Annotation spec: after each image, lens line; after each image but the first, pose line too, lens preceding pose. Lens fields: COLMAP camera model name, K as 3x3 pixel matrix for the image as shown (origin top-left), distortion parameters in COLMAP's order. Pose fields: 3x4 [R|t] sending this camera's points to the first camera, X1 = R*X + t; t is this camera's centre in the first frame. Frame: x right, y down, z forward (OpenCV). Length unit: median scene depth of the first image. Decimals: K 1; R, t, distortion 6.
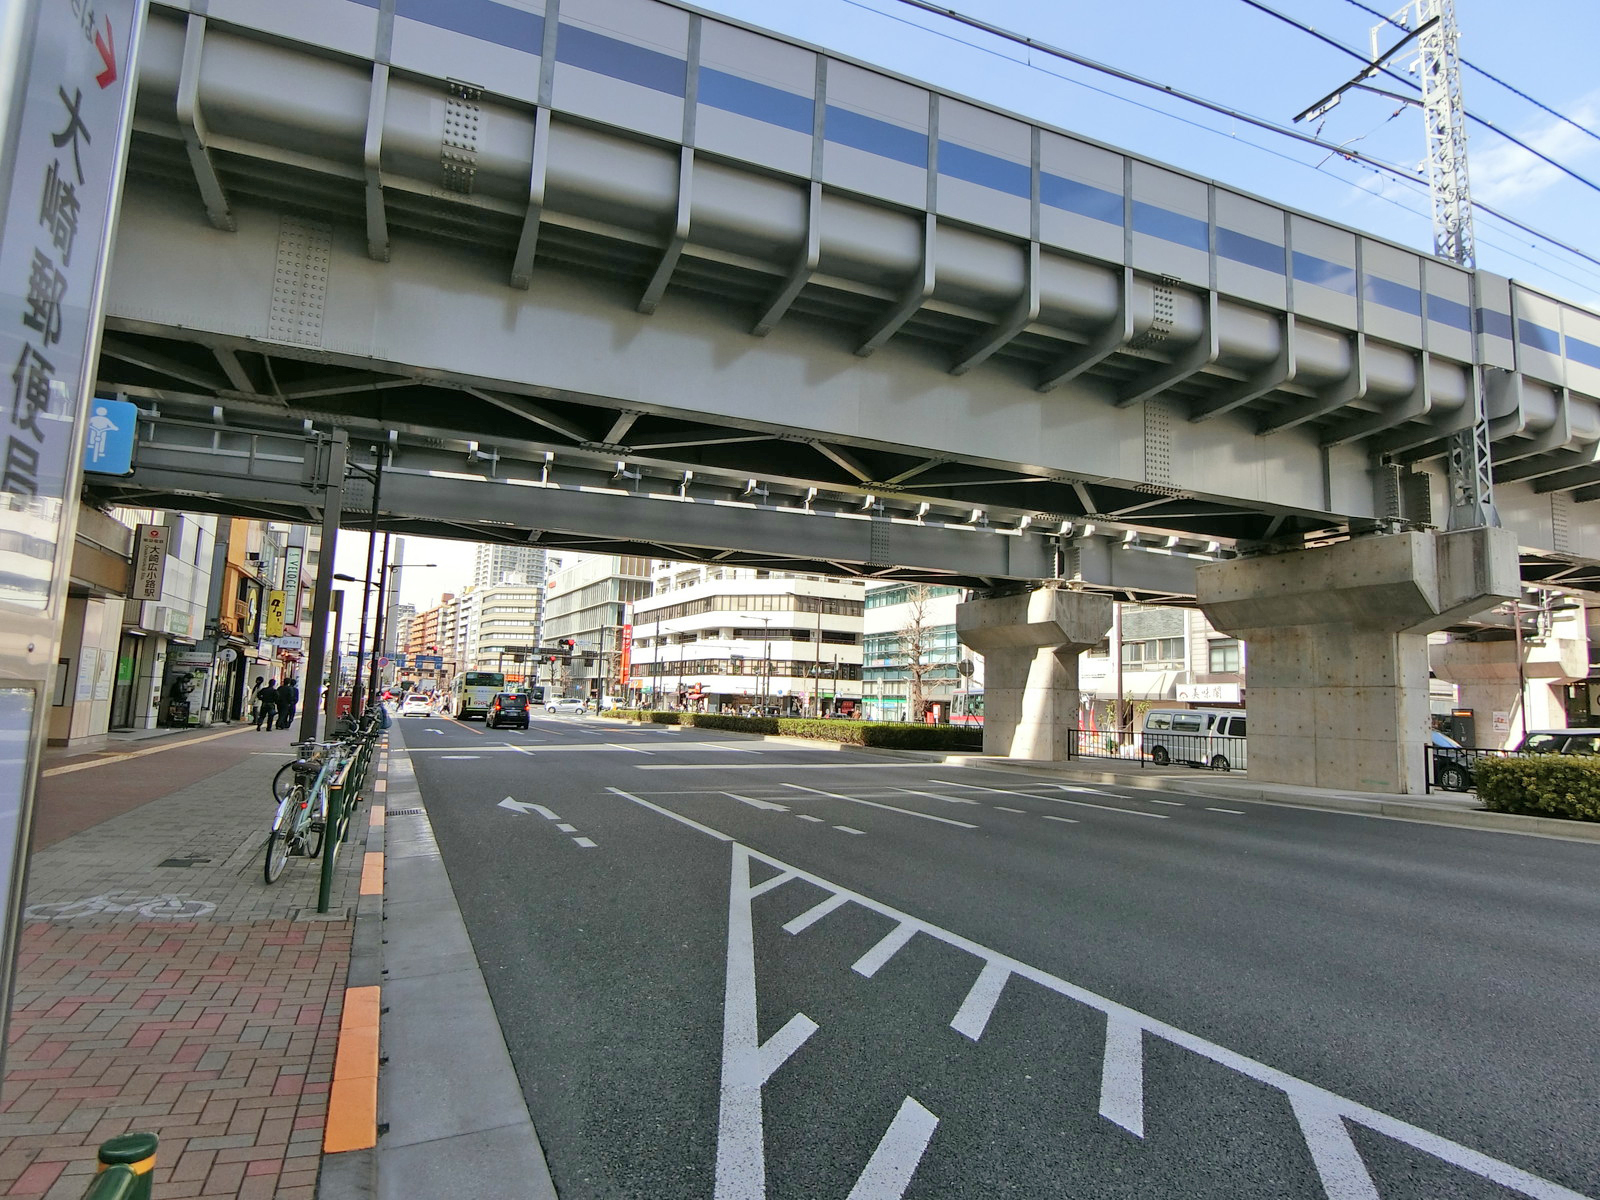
lens RADIAL K [[918.7, 0, 821.0], [0, 918.7, 596.4], [0, 0, 1]] dist [-0.030134, -0.001146]
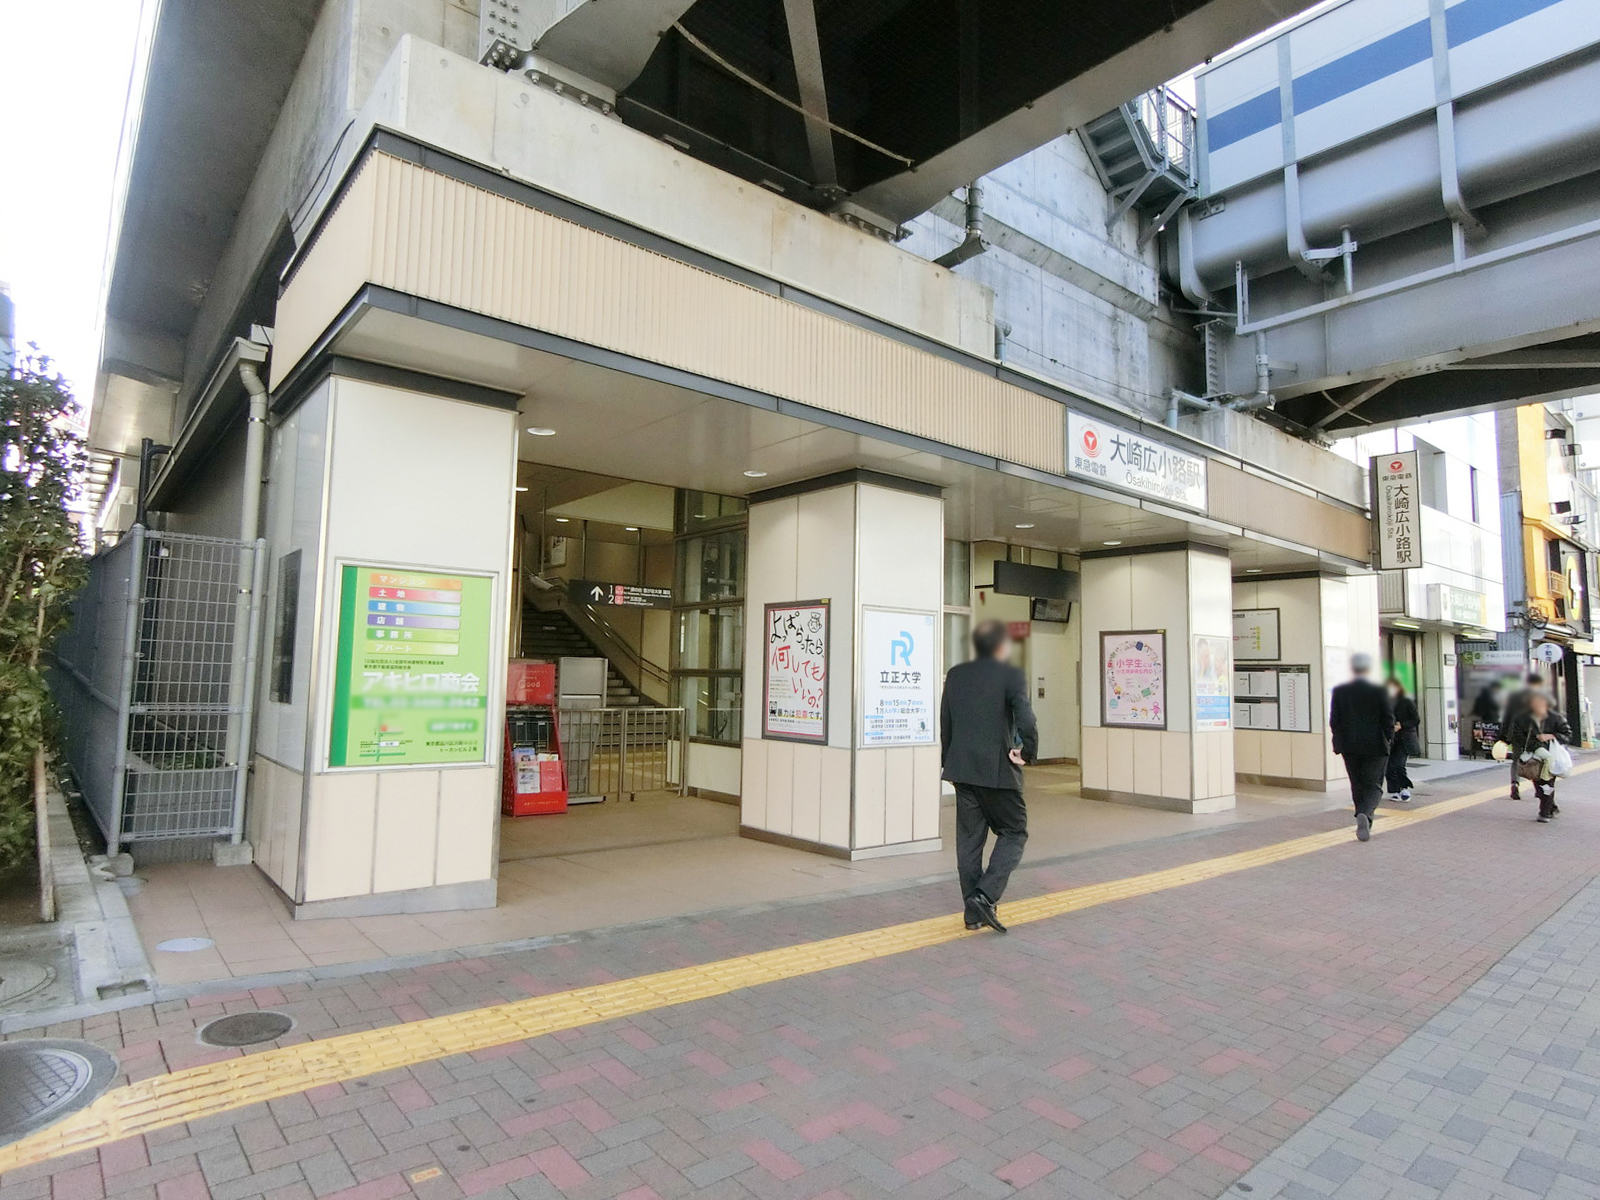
lens RADIAL K [[918.7, 0, 821.0], [0, 918.7, 596.4], [0, 0, 1]] dist [-0.030134, -0.001146]
pose [[0.309403, -0.122711, -0.942980, -0.199308], [0.107111, 0.989825, -0.093663, 0.030790], [0.944879, -0.072024, 0.319399, 0.299175]]
